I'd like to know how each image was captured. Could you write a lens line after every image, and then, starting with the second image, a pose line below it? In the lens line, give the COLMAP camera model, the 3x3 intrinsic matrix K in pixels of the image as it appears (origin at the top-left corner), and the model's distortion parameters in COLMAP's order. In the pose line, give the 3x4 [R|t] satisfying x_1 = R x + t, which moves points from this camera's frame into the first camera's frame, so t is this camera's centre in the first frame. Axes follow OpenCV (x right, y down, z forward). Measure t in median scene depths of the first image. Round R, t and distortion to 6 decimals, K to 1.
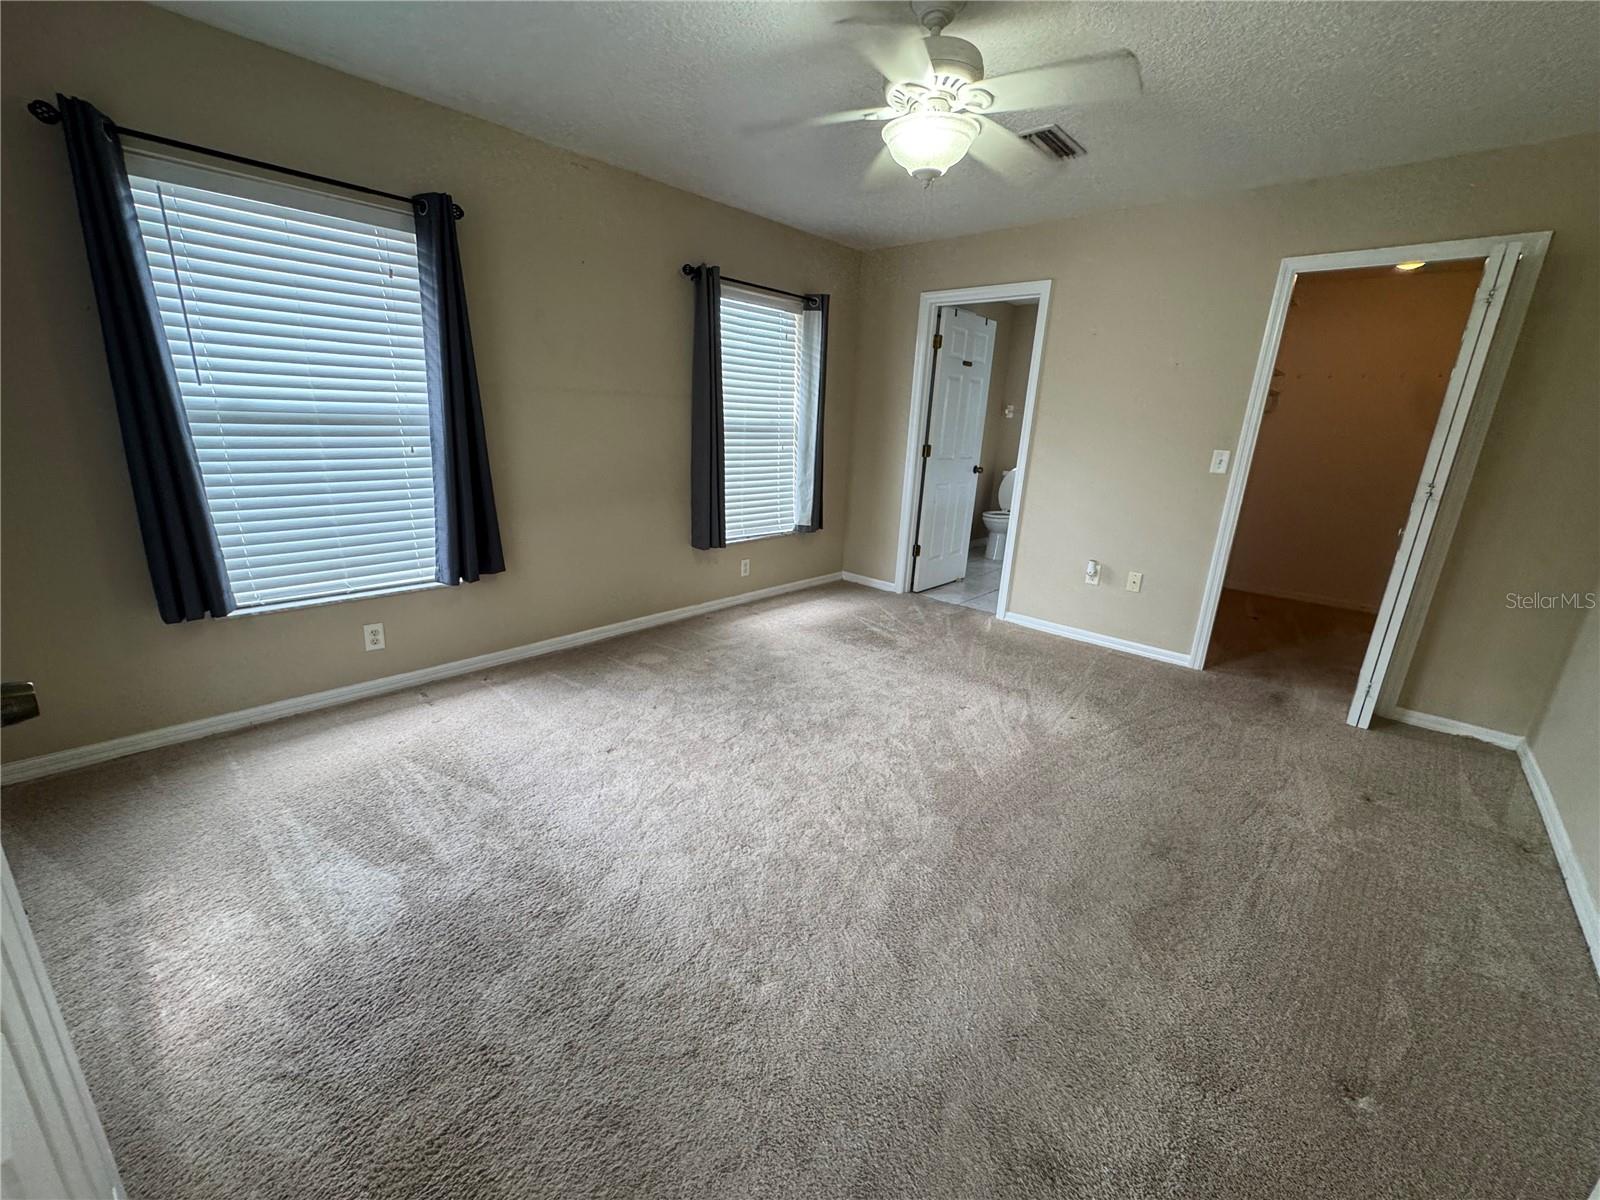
lens RADIAL K [[639.4, 0, 800.0], [0, 639.4, 600.0], [0, 0, 1]] dist [0.008109, 0.000092]
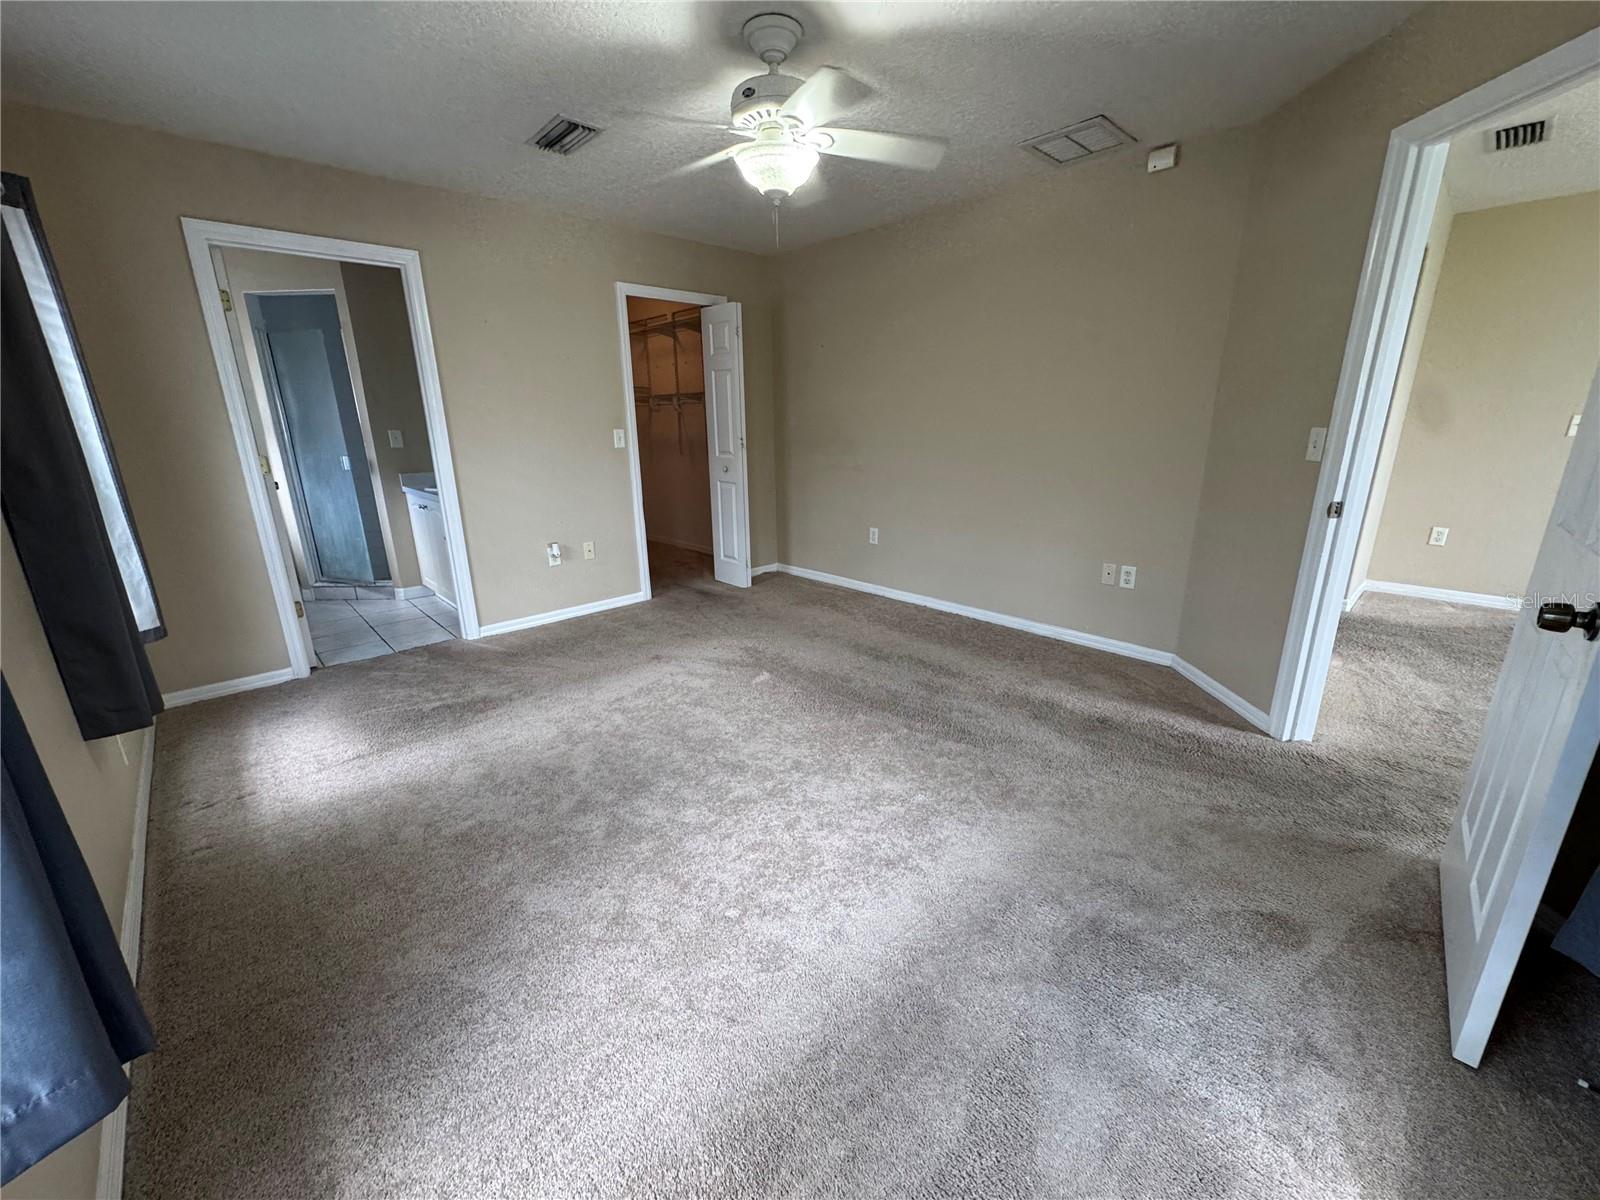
lens RADIAL K [[639.4, 0, 800.0], [0, 639.4, 600.0], [0, 0, 1]] dist [0.008109, 0.000092]
pose [[0.076389, -0.319250, 0.944587, -0.552461], [0.295937, 0.911925, 0.284279, -0.161122], [-0.952148, 0.257823, 0.164139, 0.483147]]
